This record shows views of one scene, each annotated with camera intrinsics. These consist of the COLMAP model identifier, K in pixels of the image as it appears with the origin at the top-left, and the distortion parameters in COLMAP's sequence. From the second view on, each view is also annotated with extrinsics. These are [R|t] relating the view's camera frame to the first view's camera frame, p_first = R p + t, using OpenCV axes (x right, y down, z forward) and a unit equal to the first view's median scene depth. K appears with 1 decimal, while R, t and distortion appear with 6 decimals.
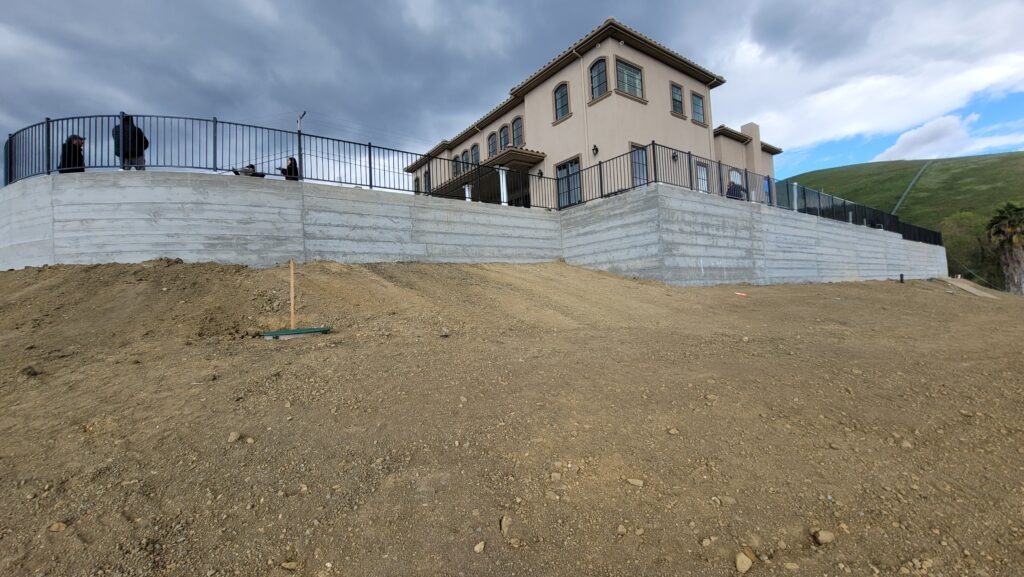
lens RADIAL K [[411.4, 0, 506.1], [0, 411.4, 282.5], [0, 0, 1]] dist [-0.004086, 0.000412]
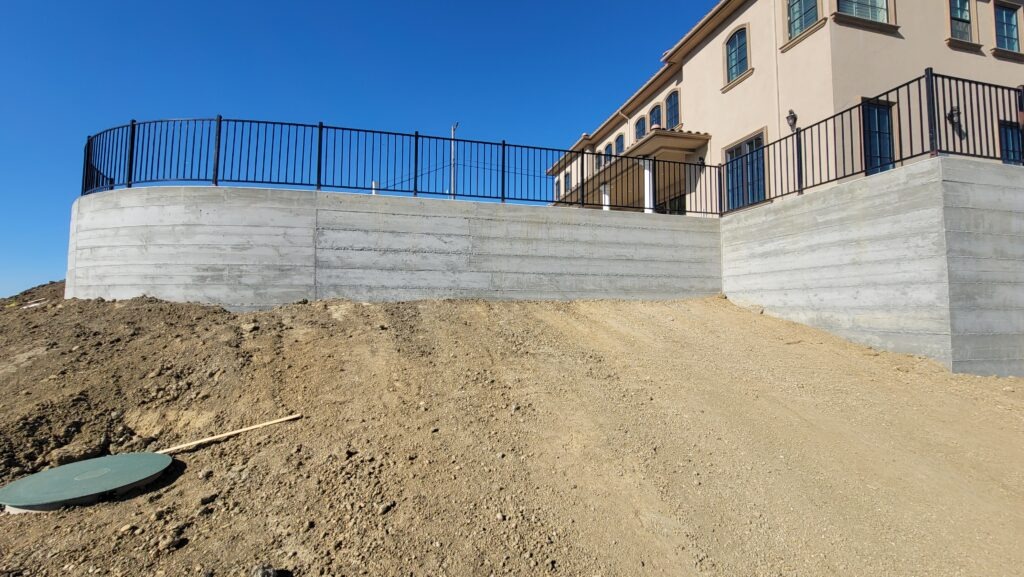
lens RADIAL K [[411.4, 0, 511.6], [0, 411.4, 283.8], [0, 0, 1]] dist [-0.004086, 0.000412]
pose [[0.925852, 0.031562, -0.376566, 0.092211], [-0.034604, 0.999400, -0.001315, -0.073742], [0.376299, 0.014248, 0.926389, 0.370610]]
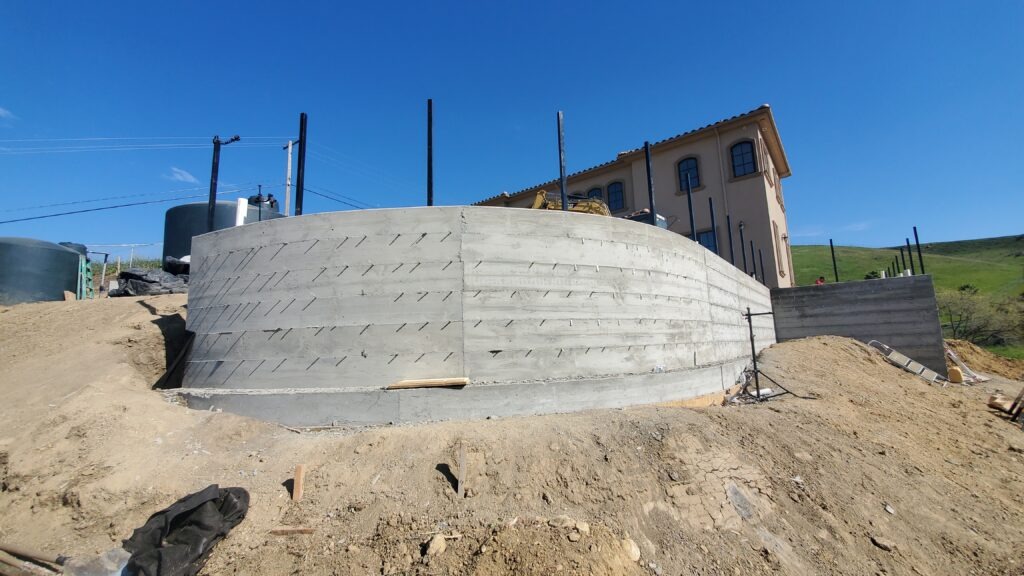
lens RADIAL K [[411.4, 0, 522.9], [0, 411.4, 281.3], [0, 0, 1]] dist [-0.004086, 0.000412]
pose [[0.958978, 0.060135, 0.277029, -0.837097], [-0.023524, 0.990752, -0.133631, -0.062855], [-0.282503, 0.121633, 0.951524, 0.323095]]
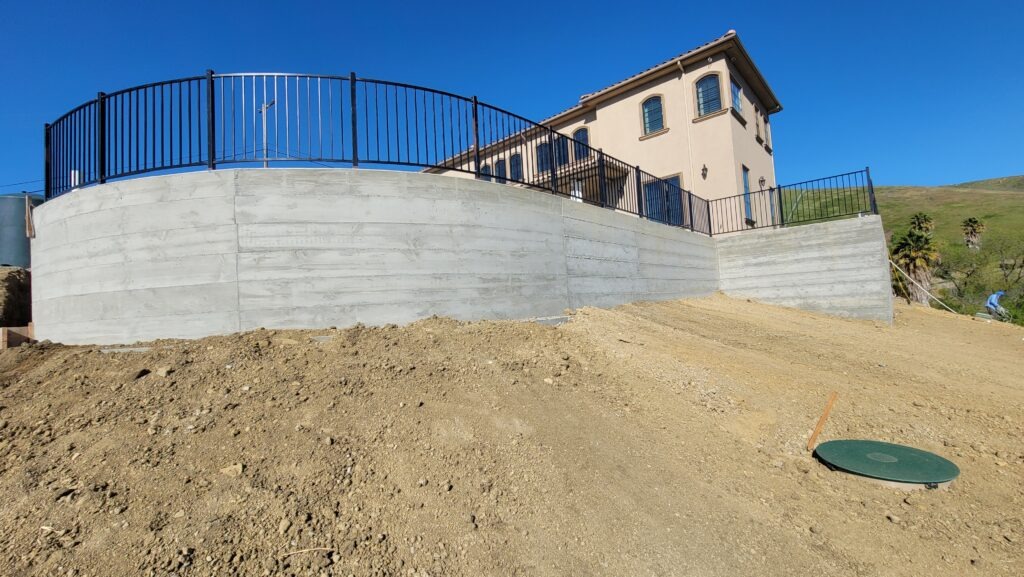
lens RADIAL K [[411.4, 0, 504.8], [0, 411.4, 282.9], [0, 0, 1]] dist [-0.004086, 0.000412]
pose [[0.981444, 0.005159, 0.191679, -0.603151], [-0.000468, 0.999699, -0.024511, -0.064801], [-0.191748, 0.023967, 0.981152, 0.264539]]
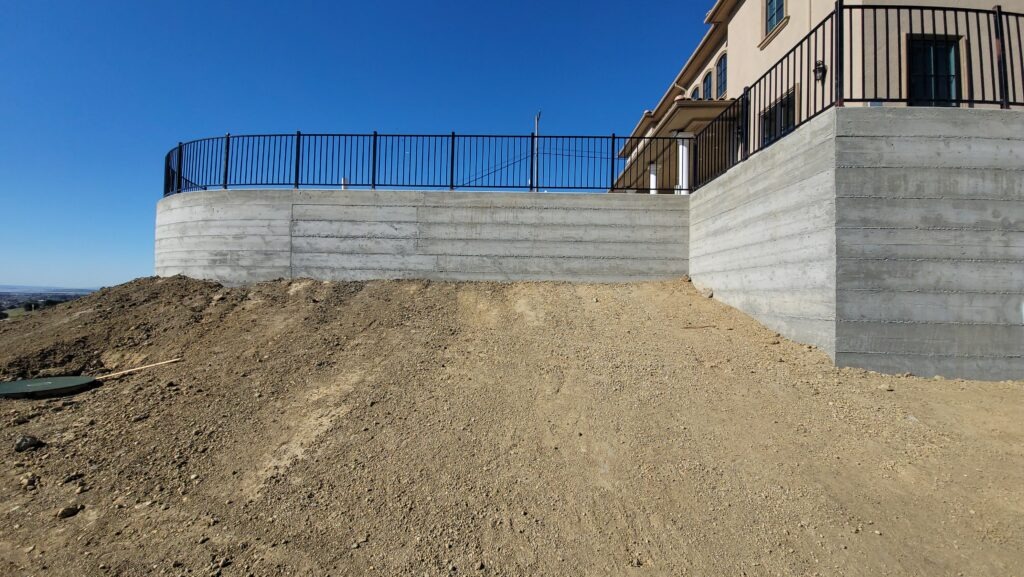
lens RADIAL K [[411.4, 0, 513.5], [0, 411.4, 282.3], [0, 0, 1]] dist [-0.004086, 0.000412]
pose [[0.788167, 0.047486, -0.613627, 0.364559], [-0.035512, 0.998867, 0.031686, -0.072115], [0.614437, -0.003183, 0.788960, 0.486291]]
